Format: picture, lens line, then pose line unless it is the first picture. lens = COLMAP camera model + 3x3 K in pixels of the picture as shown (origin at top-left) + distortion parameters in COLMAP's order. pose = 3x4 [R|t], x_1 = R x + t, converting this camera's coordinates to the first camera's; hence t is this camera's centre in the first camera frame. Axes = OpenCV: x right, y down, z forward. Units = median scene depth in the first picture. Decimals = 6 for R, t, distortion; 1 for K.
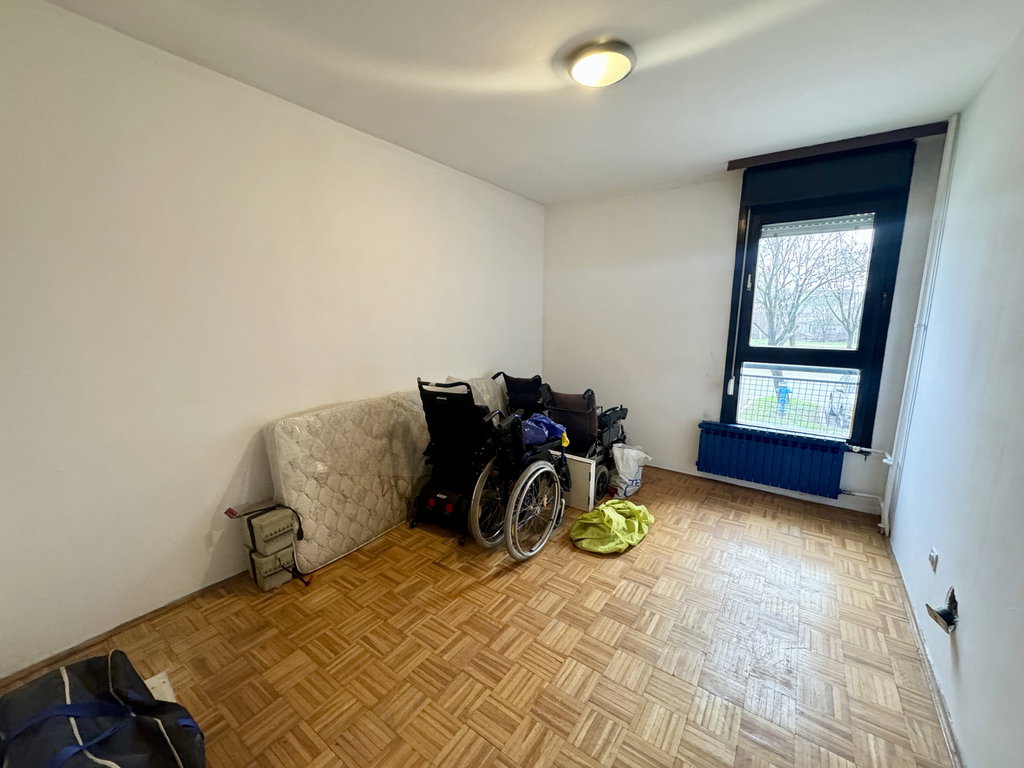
lens RADIAL K [[410.3, 0, 516.2], [0, 410.3, 383.9], [0, 0, 1]] dist [-0.004558, 0.000710]
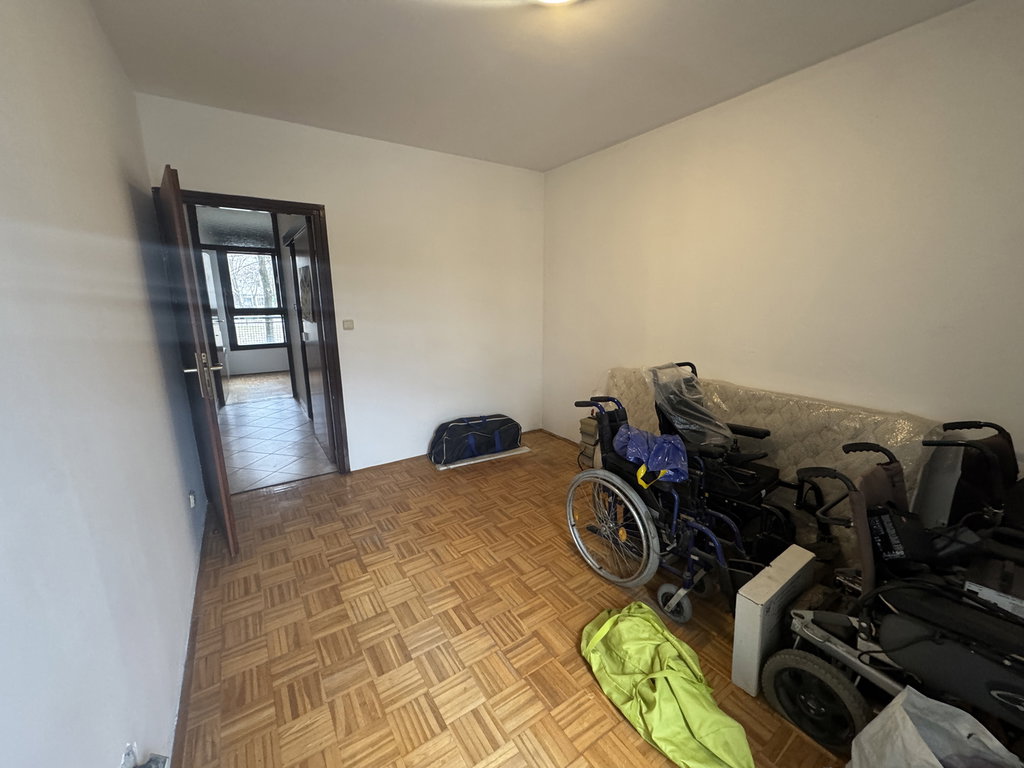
lens RADIAL K [[410.3, 0, 515.7], [0, 410.3, 384.5], [0, 0, 1]] dist [-0.004558, 0.000710]
pose [[-0.341231, 0.198409, -0.918801, 1.160000], [-0.159500, 0.951072, 0.264615, -0.240750], [0.926348, 0.236844, -0.292889, 1.390942]]
